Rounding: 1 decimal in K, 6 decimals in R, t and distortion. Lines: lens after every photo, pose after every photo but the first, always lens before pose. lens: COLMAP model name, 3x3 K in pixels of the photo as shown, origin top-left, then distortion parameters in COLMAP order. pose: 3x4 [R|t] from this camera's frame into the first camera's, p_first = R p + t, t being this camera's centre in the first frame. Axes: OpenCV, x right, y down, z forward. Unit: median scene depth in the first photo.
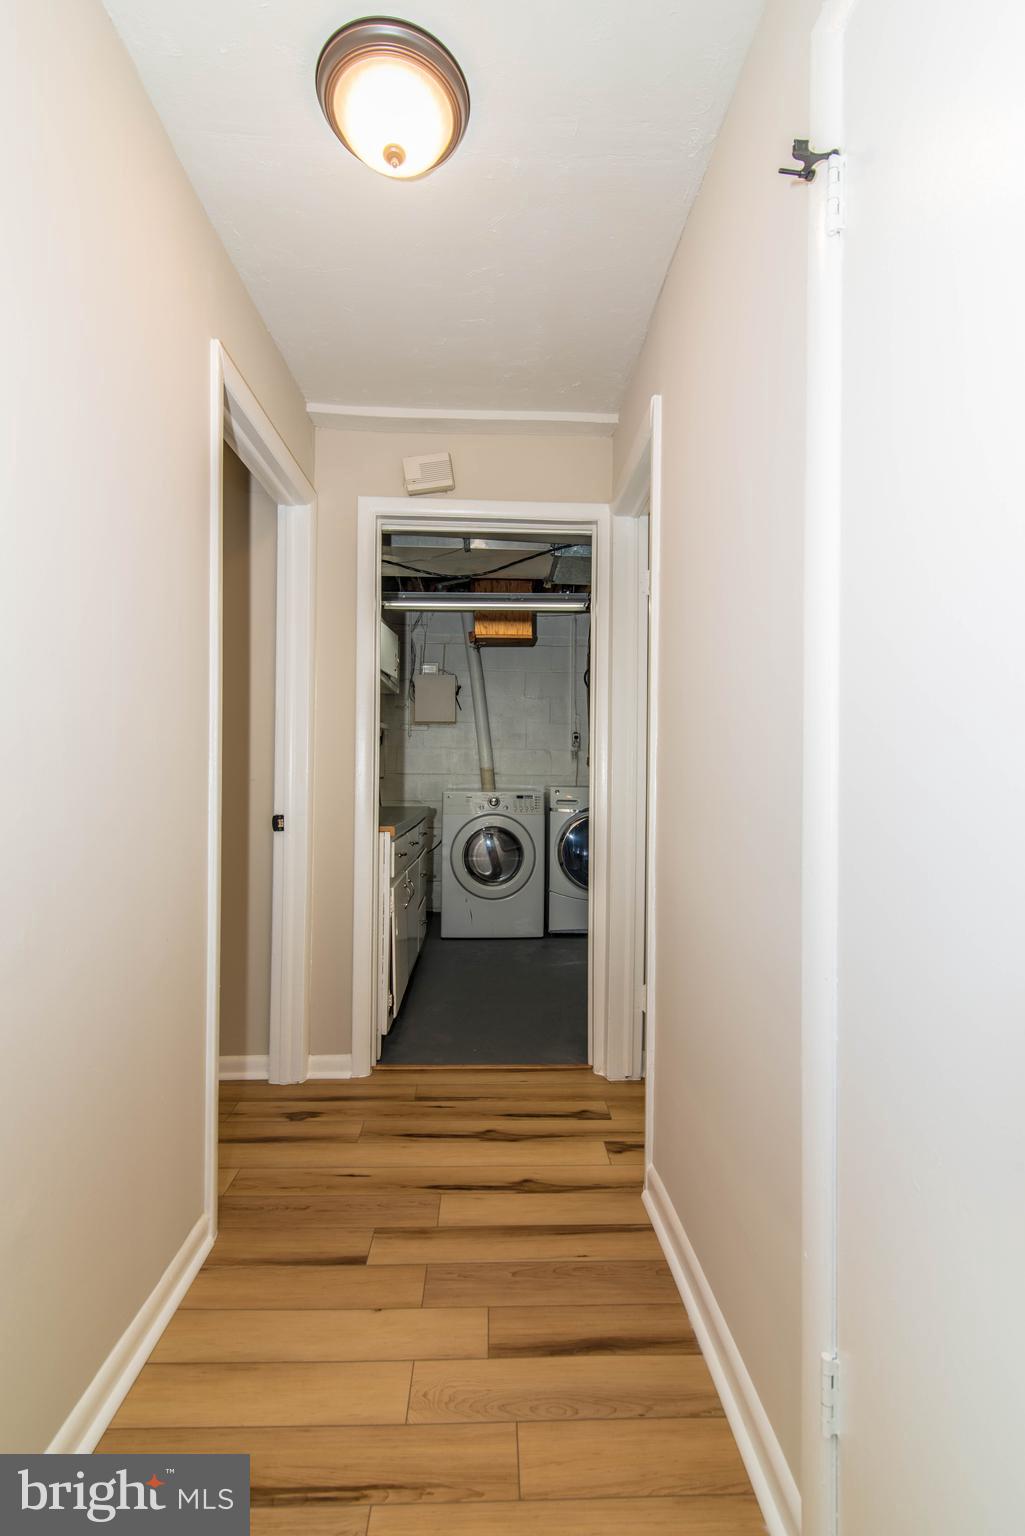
lens RADIAL K [[727.6, 0, 512.7], [0, 727.6, 768.8], [0, 0, 1]] dist [-0.001909, -0.000071]
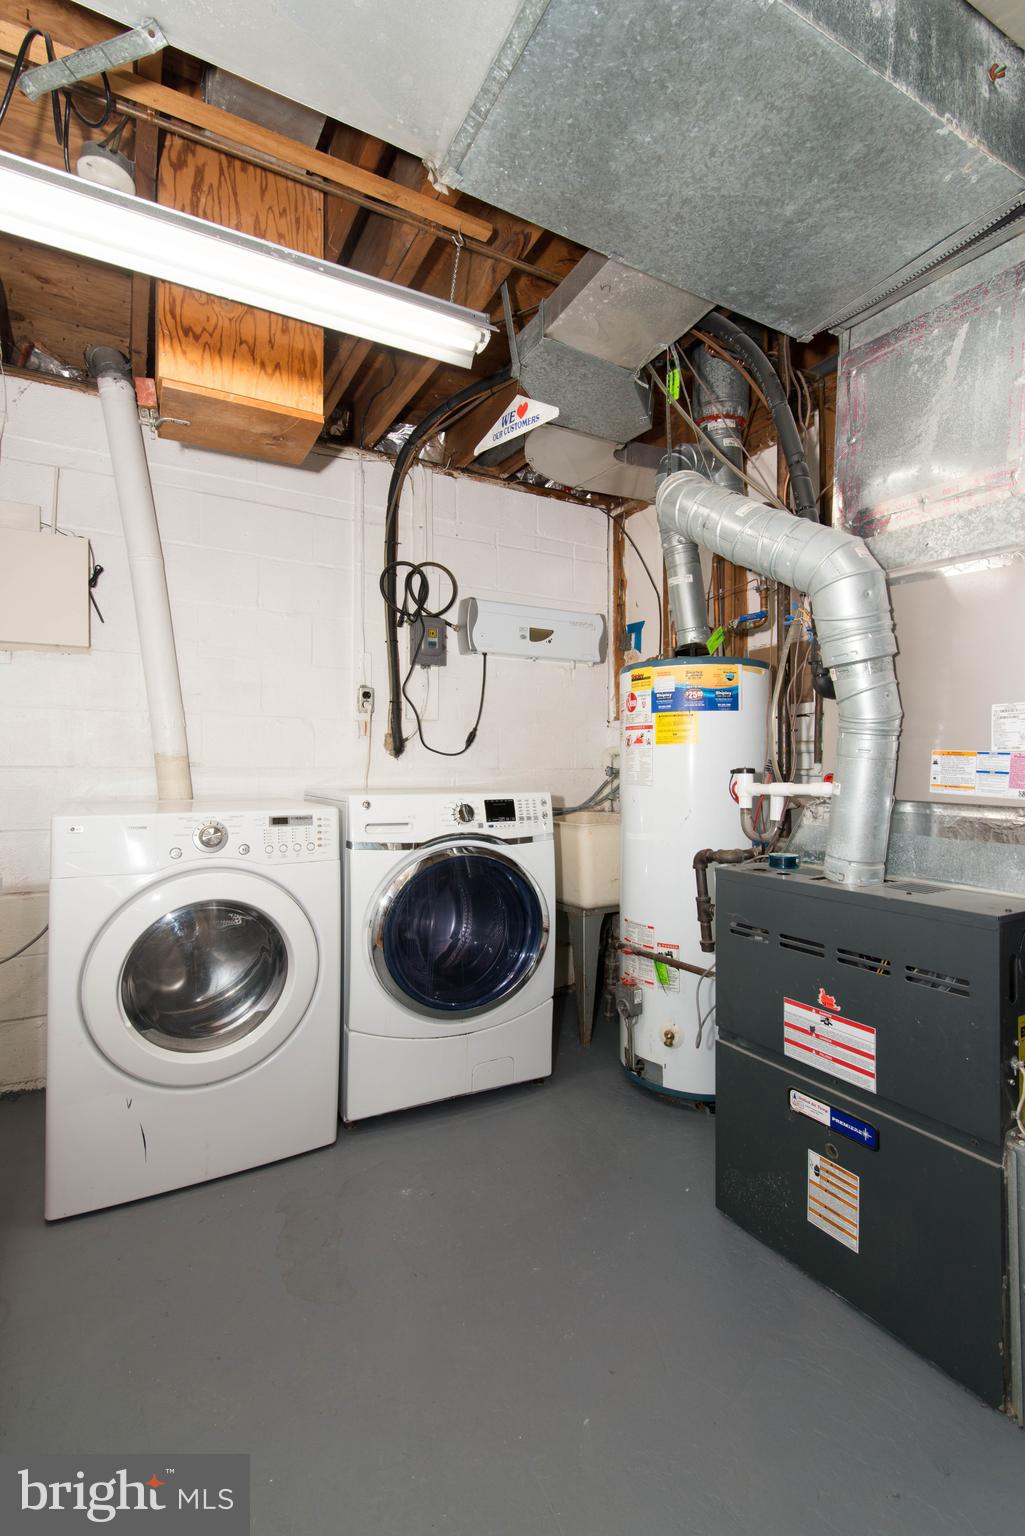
lens RADIAL K [[727.6, 0, 568.5], [0, 727.6, 765.9], [0, 0, 1]] dist [-0.001909, -0.000071]
pose [[0.872518, -0.005103, 0.488556, -0.041653], [0.003104, 0.999983, 0.004902, 0.005379], [-0.488573, -0.002760, 0.872519, 0.487673]]
